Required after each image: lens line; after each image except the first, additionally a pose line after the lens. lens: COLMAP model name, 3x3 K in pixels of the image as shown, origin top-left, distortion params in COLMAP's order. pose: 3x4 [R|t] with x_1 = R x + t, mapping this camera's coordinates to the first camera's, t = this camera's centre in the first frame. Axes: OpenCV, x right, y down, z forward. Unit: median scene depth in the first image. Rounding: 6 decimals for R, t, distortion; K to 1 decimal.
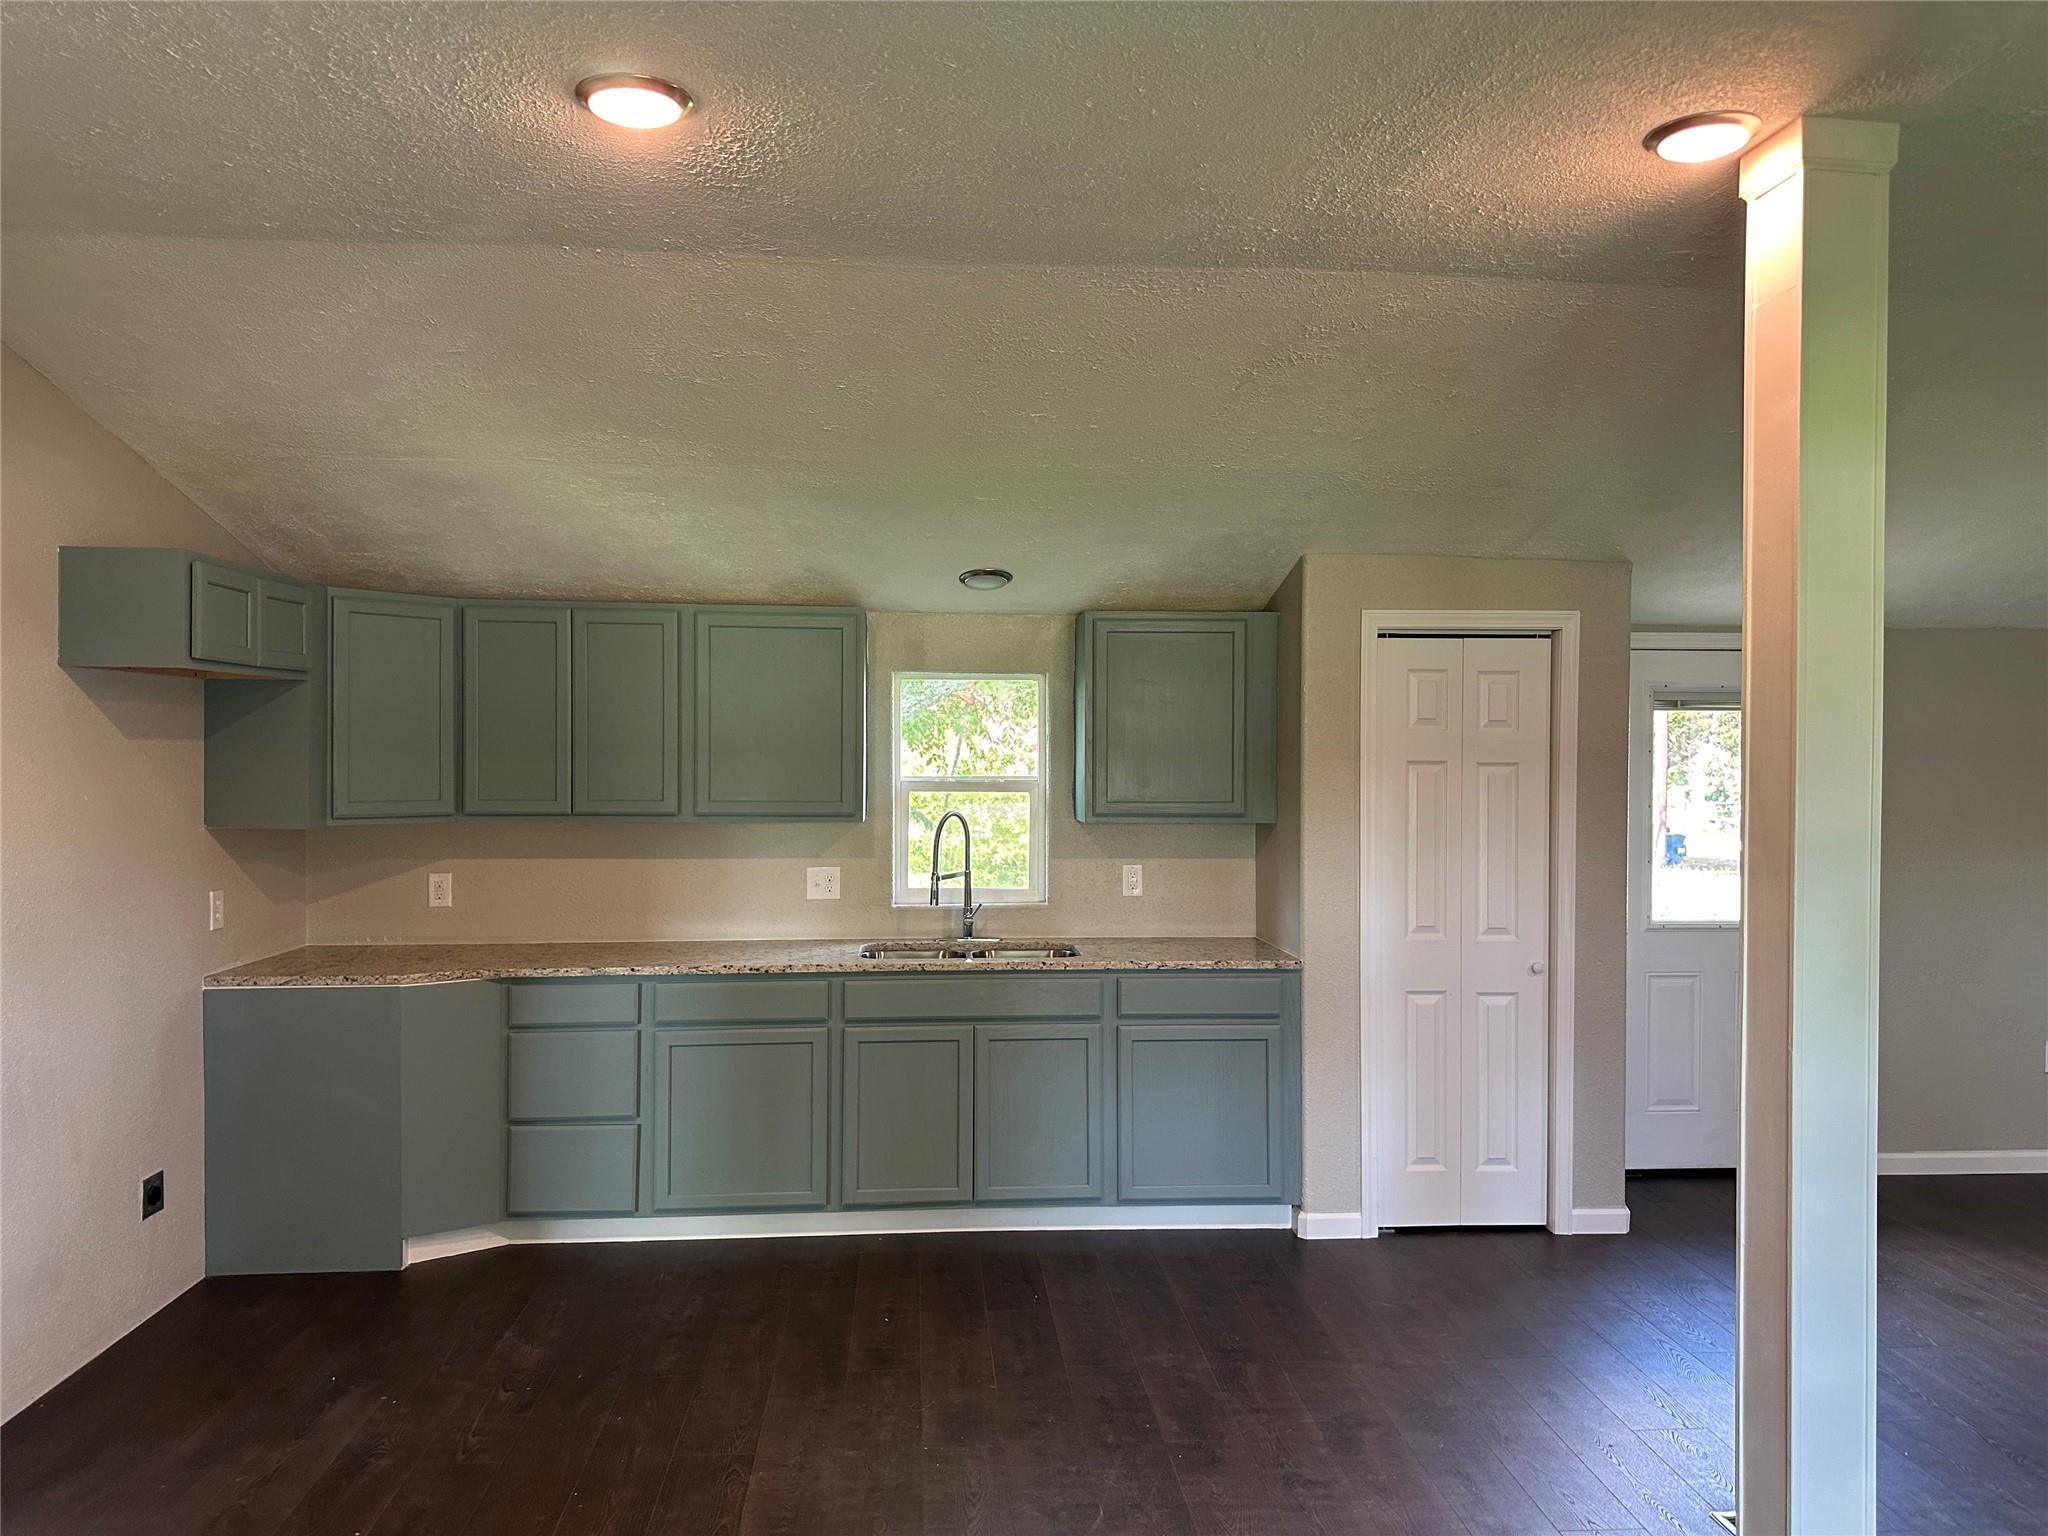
lens RADIAL K [[1440.8, 0, 1024.0], [0, 1440.8, 768.0], [0, 0, 1]] dist [0.139080, -0.206619]
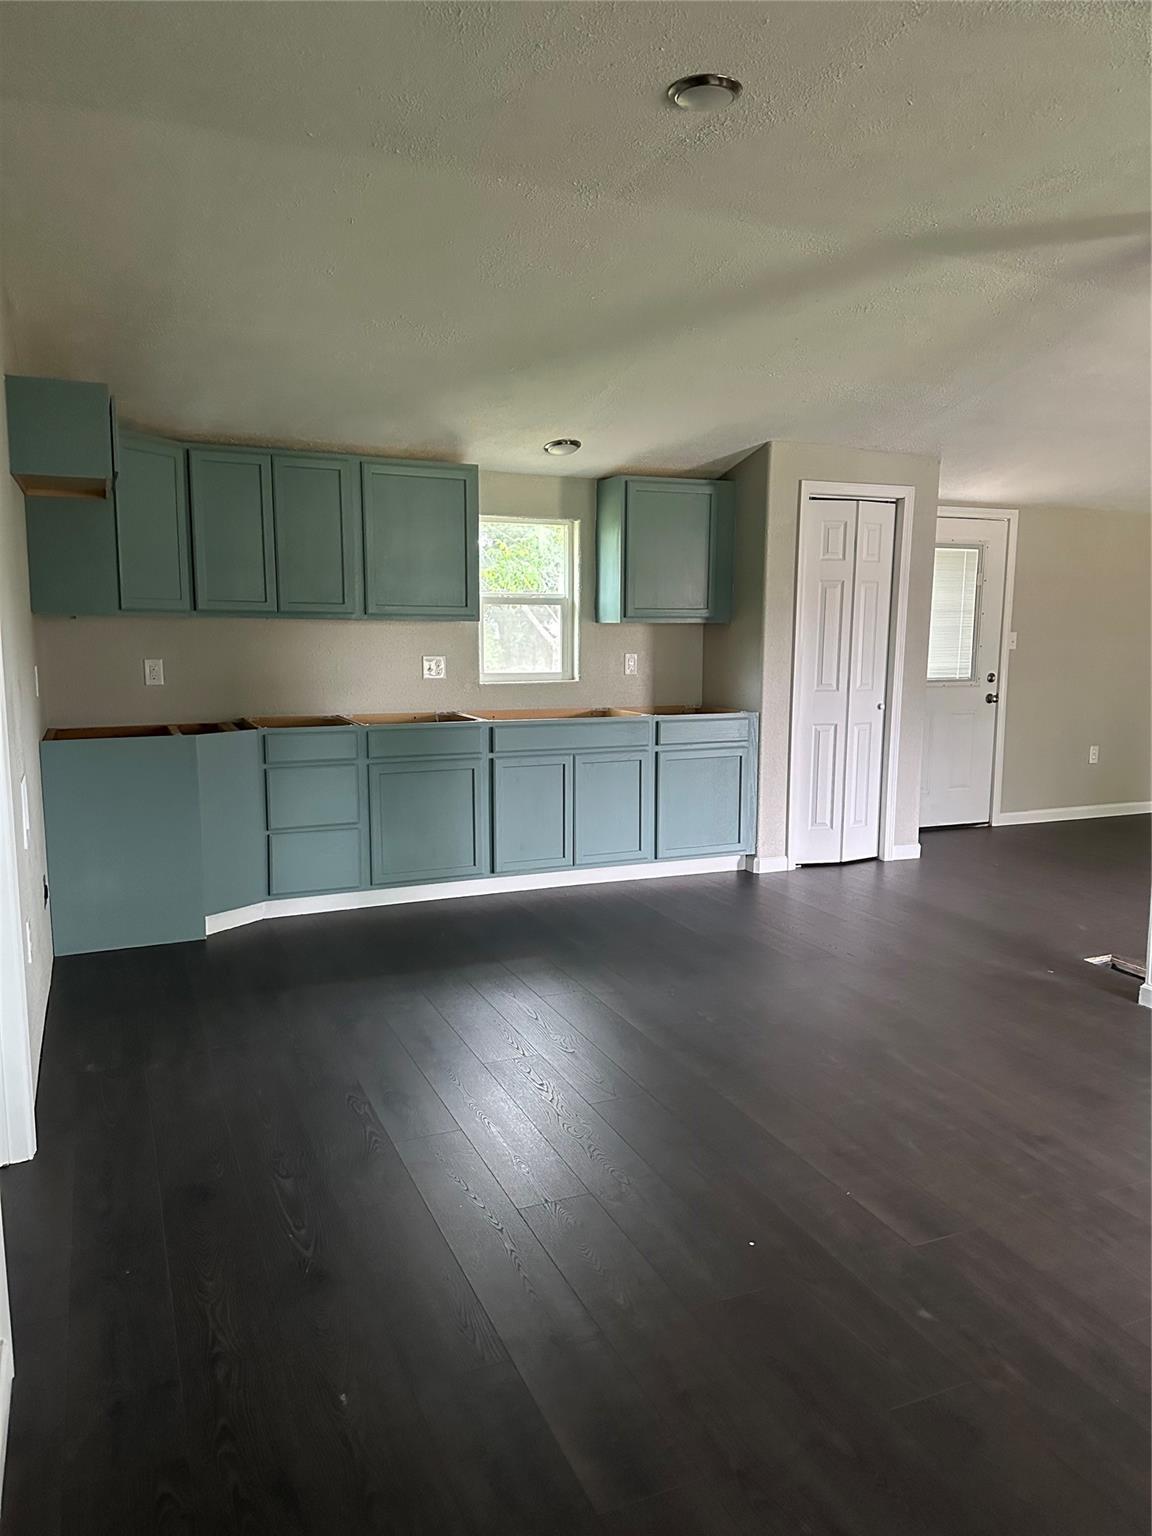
lens RADIAL K [[1080.6, 0, 576.0], [0, 1080.6, 768.0], [0, 0, 1]] dist [0.139080, -0.206619]
pose [[0.943759, -0.044264, 0.327658, -0.392964], [0.001839, 0.991685, 0.128674, 0.045435], [-0.330629, -0.120835, 0.935993, -0.062108]]
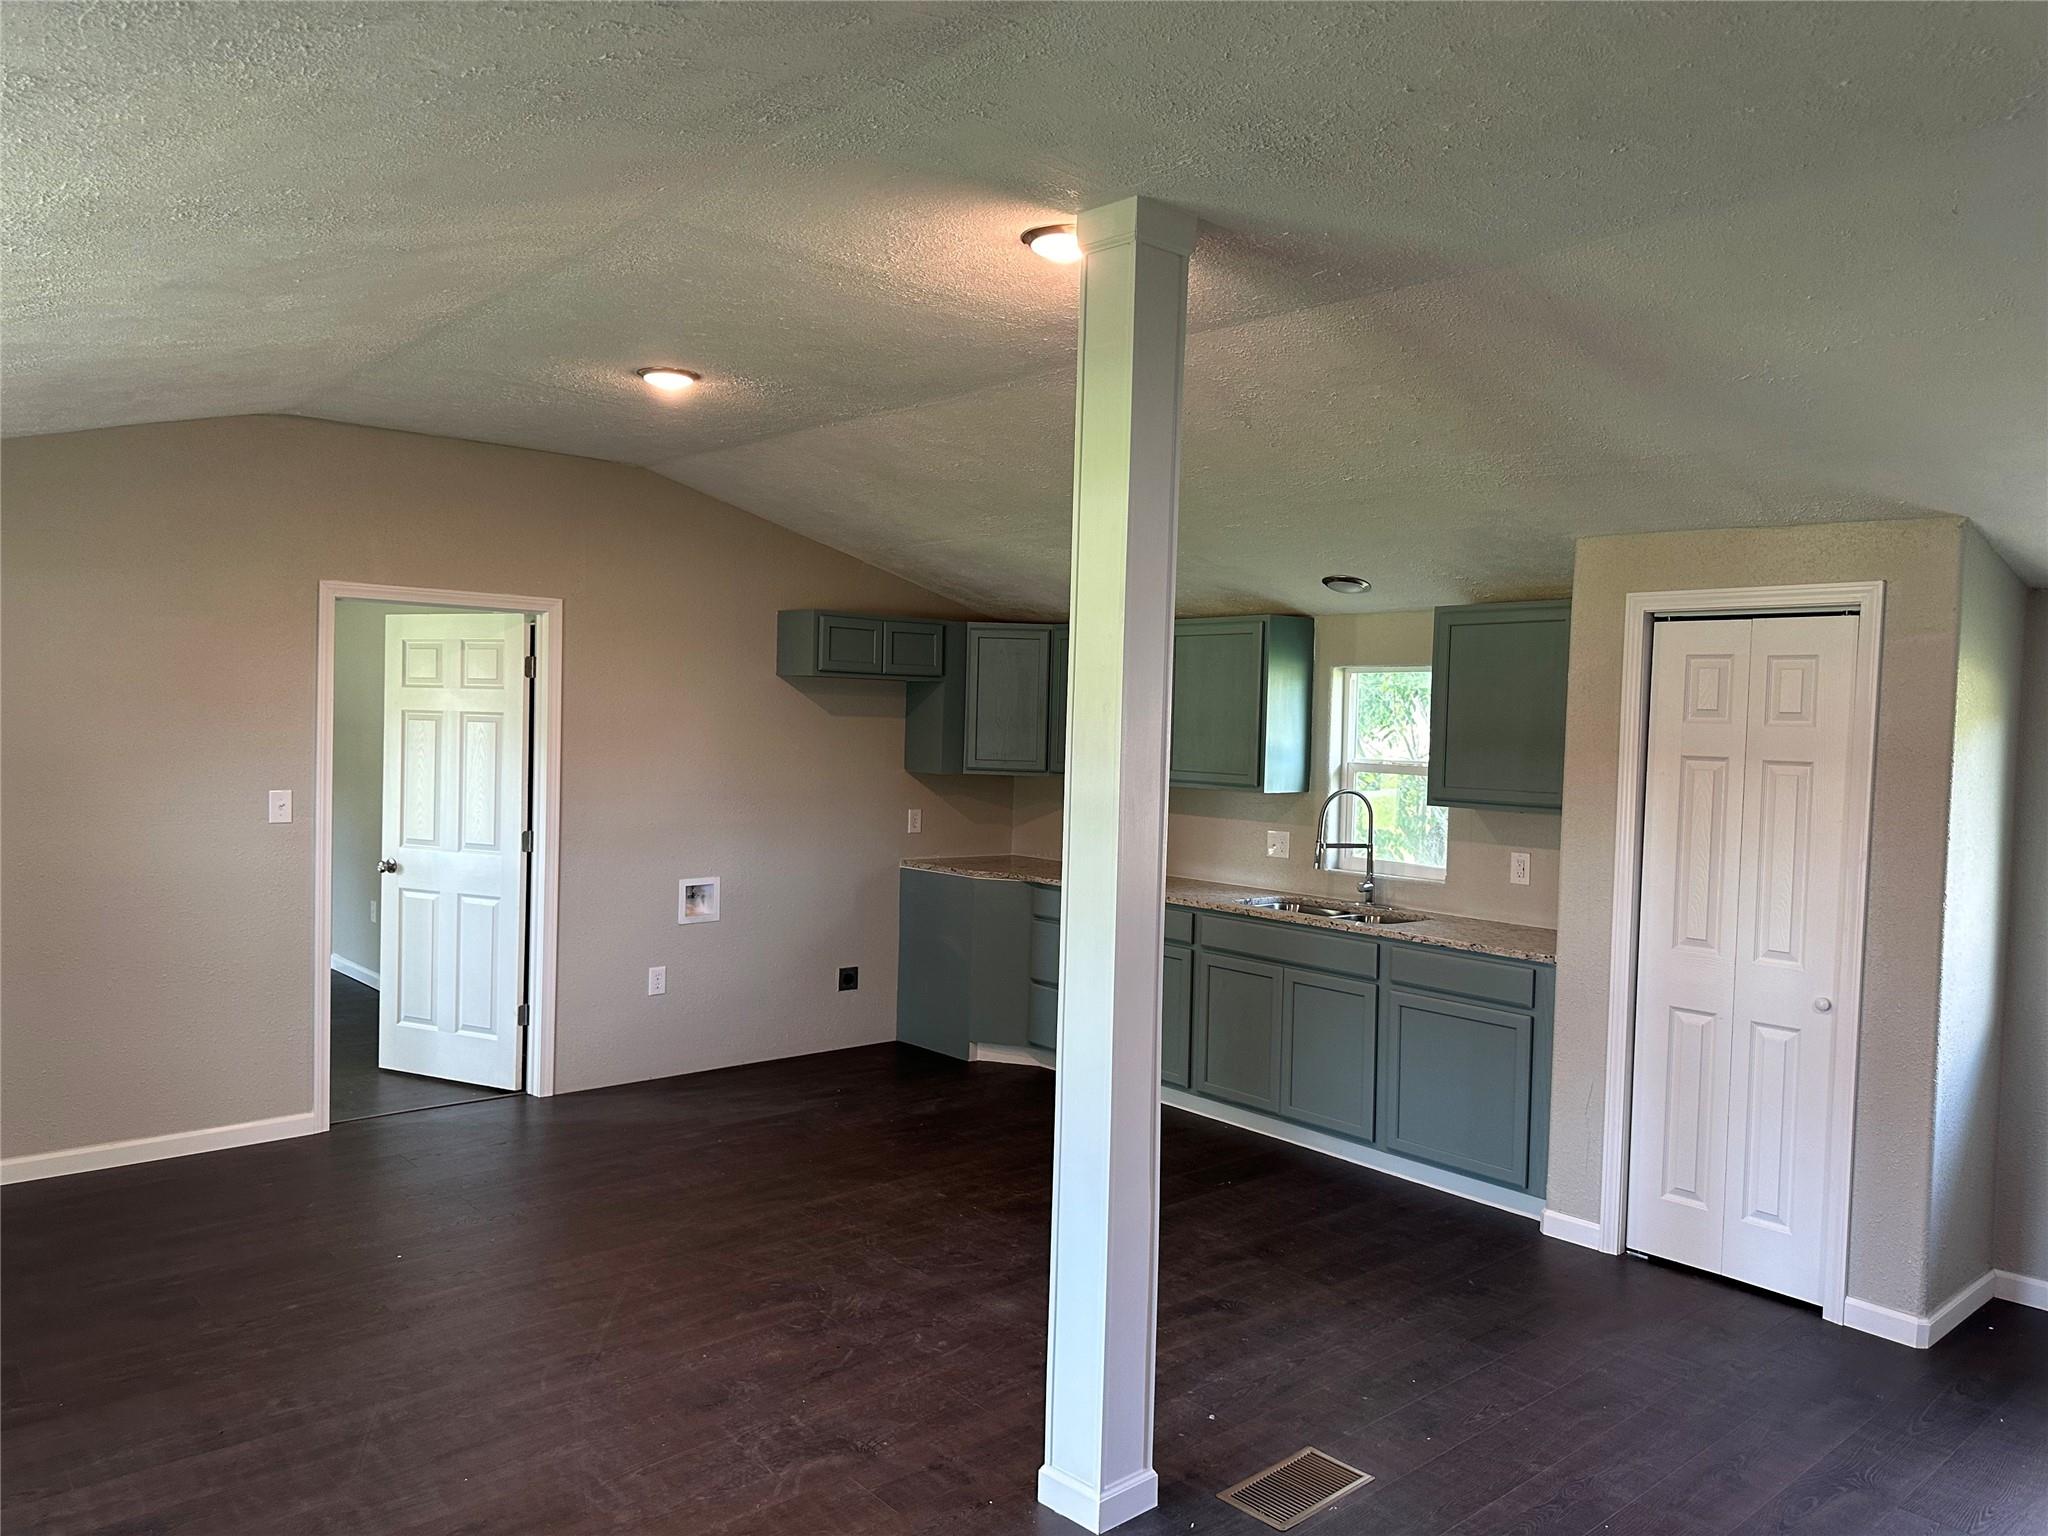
lens RADIAL K [[1429.5, 0, 1024.0], [0, 1429.5, 768.0], [0, 0, 1]] dist [0.014147, 0.002100]
pose [[0.598013, 0.038850, -0.800544, 0.739637], [-0.035776, 0.999123, 0.021762, -0.001959], [0.800688, 0.015626, 0.598878, 0.129102]]
